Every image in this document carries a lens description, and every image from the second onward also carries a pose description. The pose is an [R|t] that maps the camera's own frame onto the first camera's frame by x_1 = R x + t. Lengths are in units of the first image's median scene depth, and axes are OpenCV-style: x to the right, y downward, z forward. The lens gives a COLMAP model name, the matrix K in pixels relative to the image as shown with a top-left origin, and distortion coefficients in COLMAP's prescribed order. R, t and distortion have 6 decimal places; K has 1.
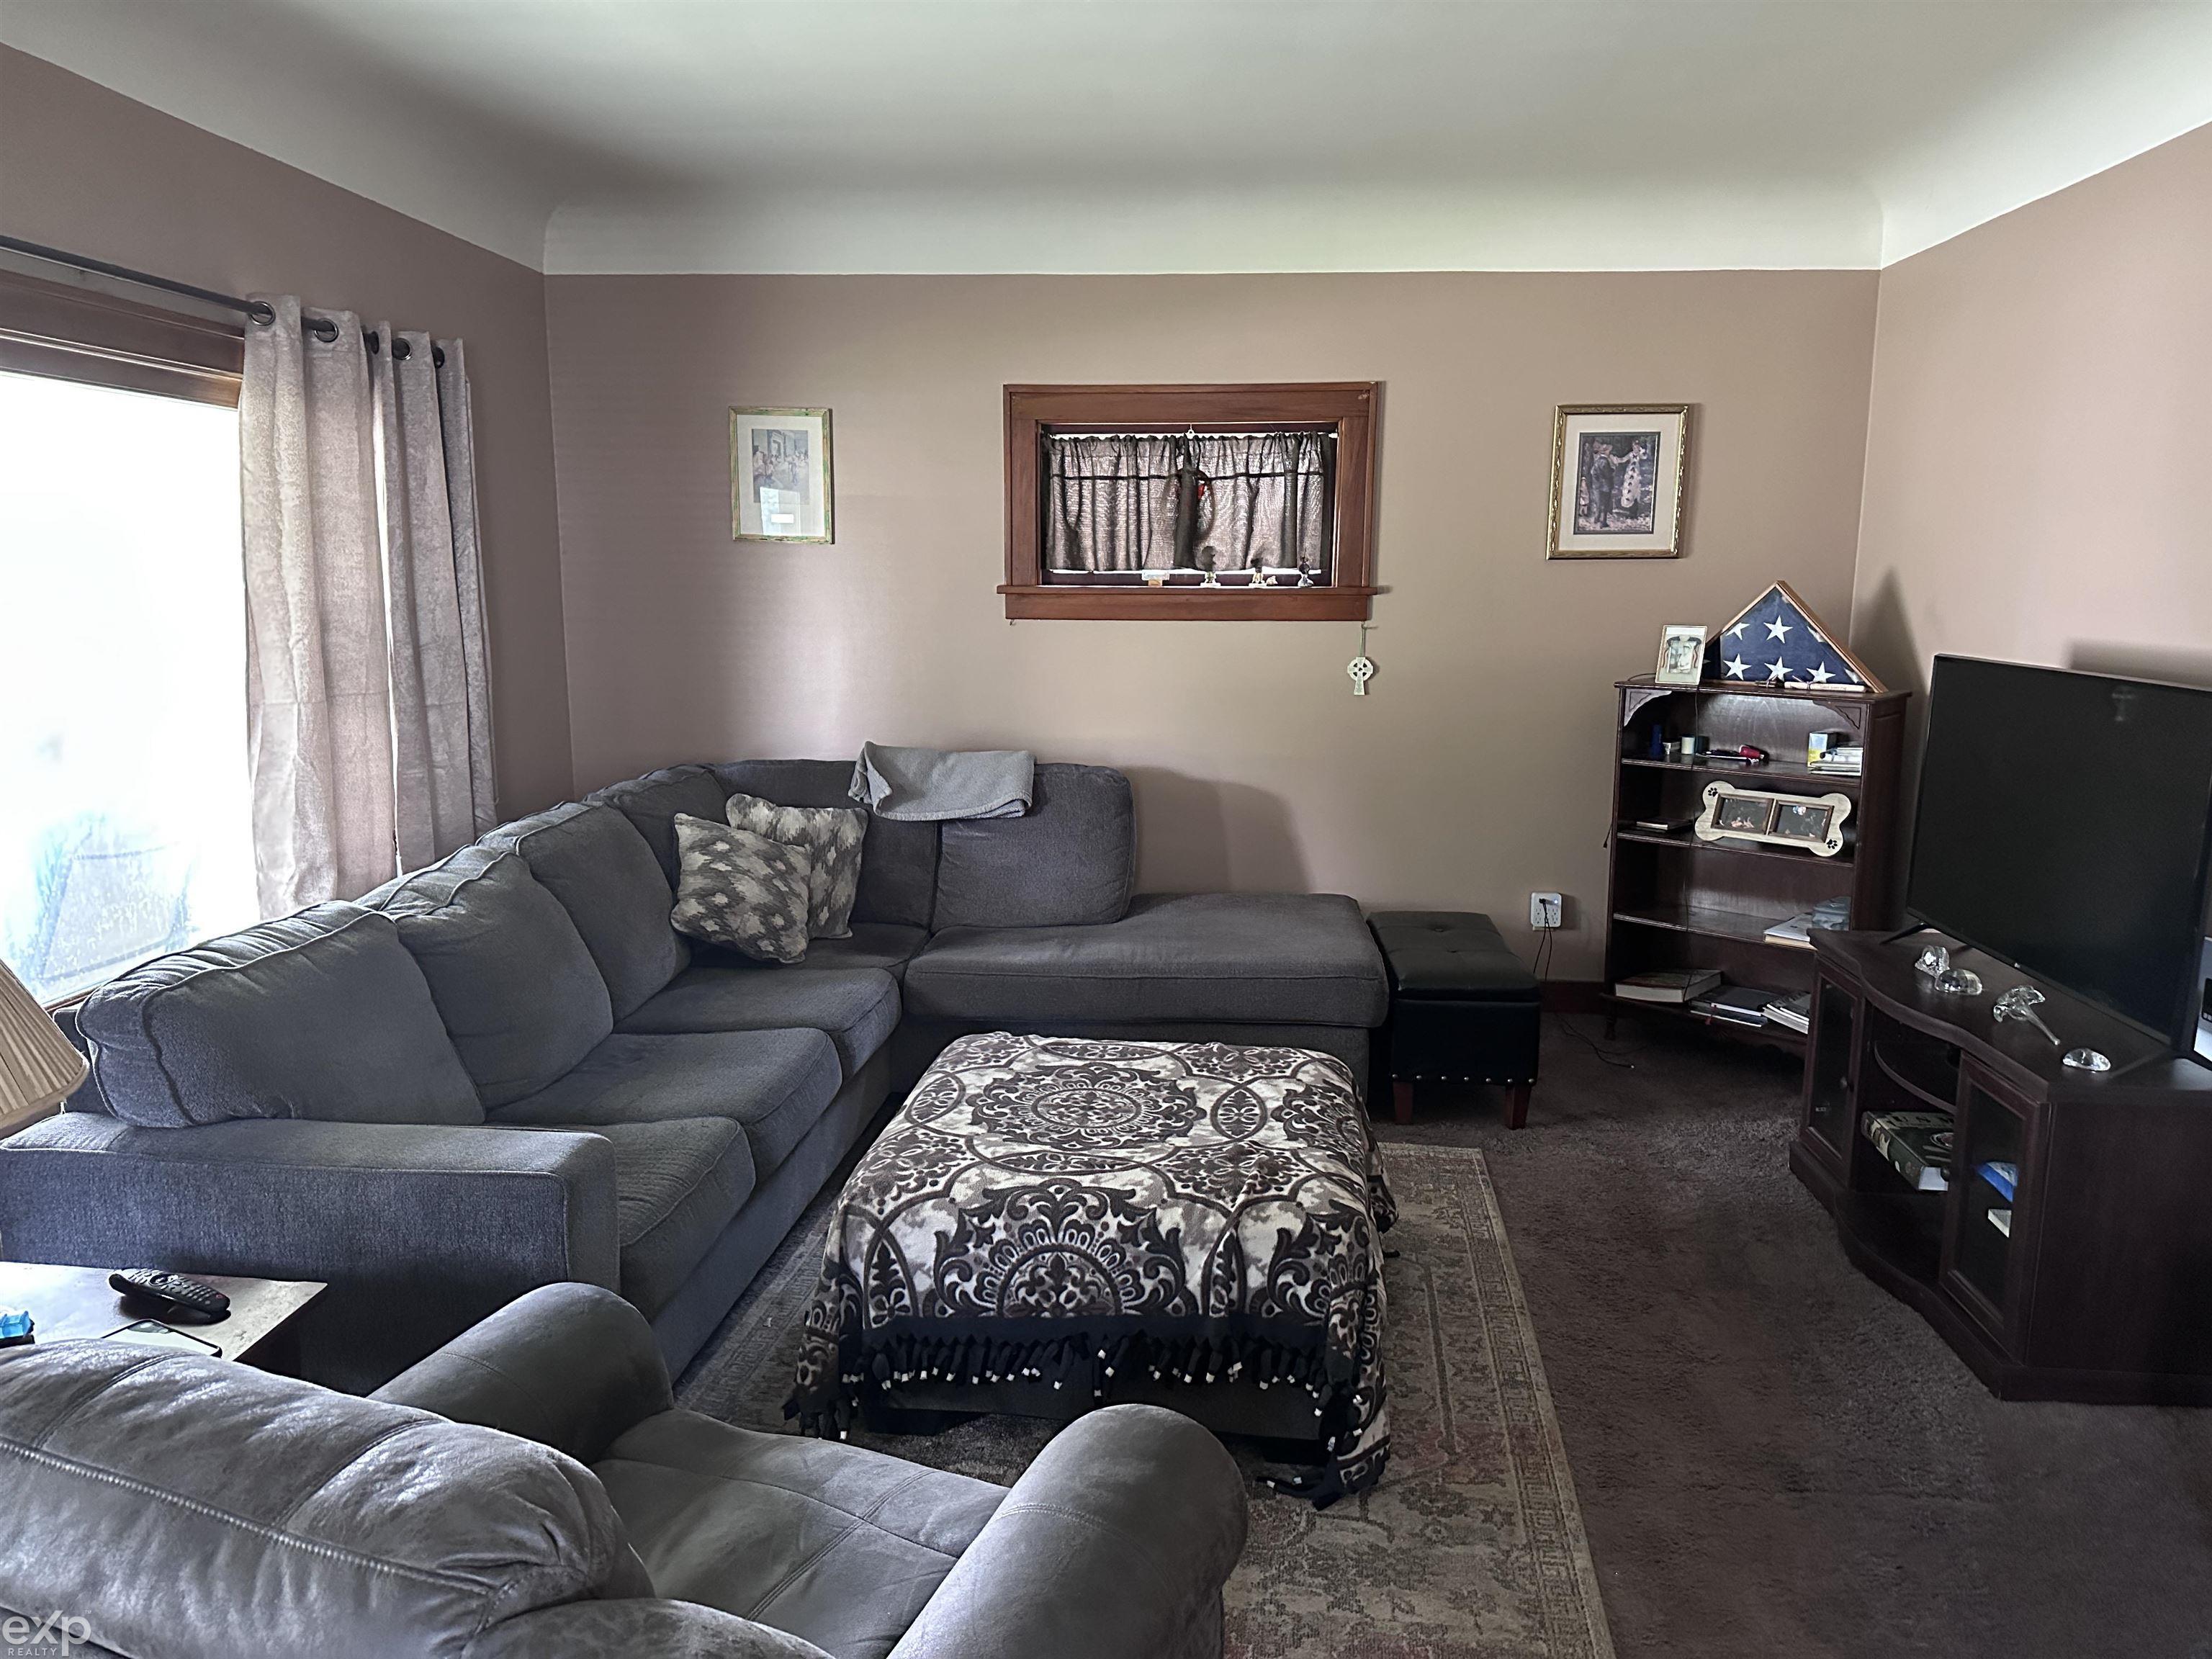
lens RADIAL K [[1532.0, 0, 1054.3], [0, 1532.0, 812.8], [0, 0, 1]] dist [0.158349, -0.278452]
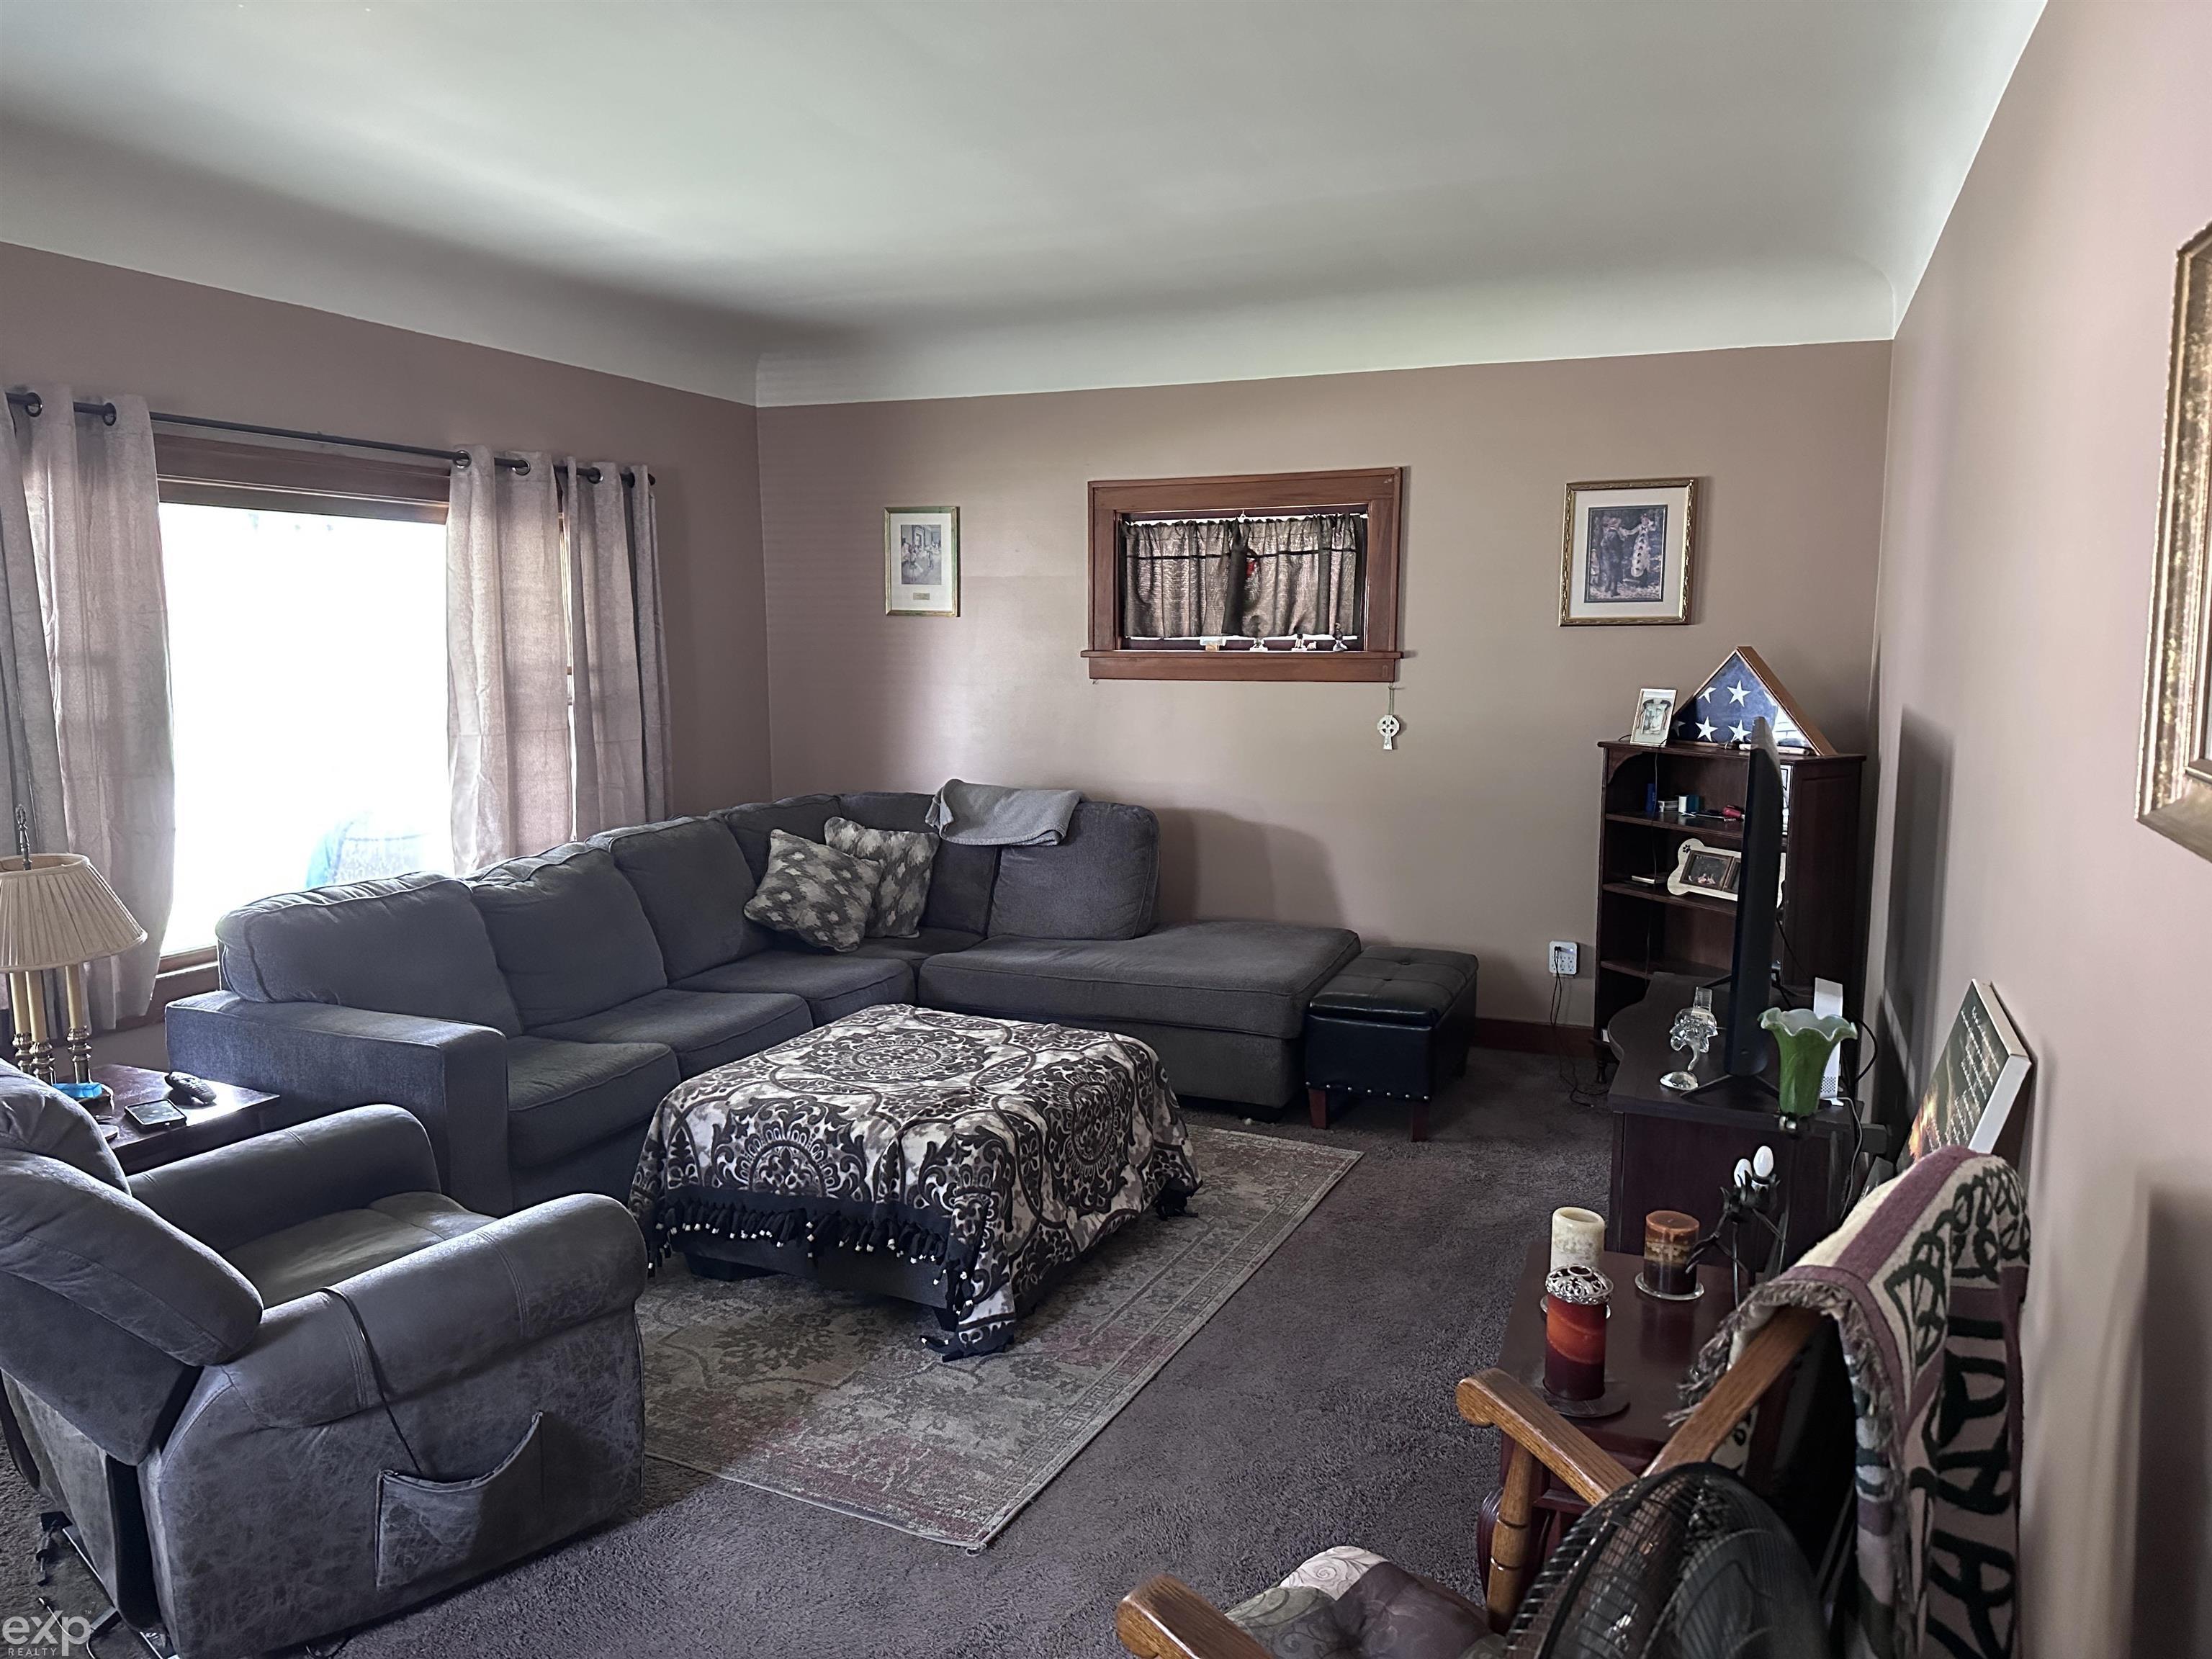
lens RADIAL K [[1550.0, 0, 1106.0], [0, 1550.0, 829.5], [0, 0, 1]] dist [0.176540, -0.340290]
pose [[0.946292, 0.036756, -0.321217, 0.410193], [-0.046296, 0.998683, -0.022109, 0.015740], [0.319981, 0.035793, 0.946748, -0.124382]]
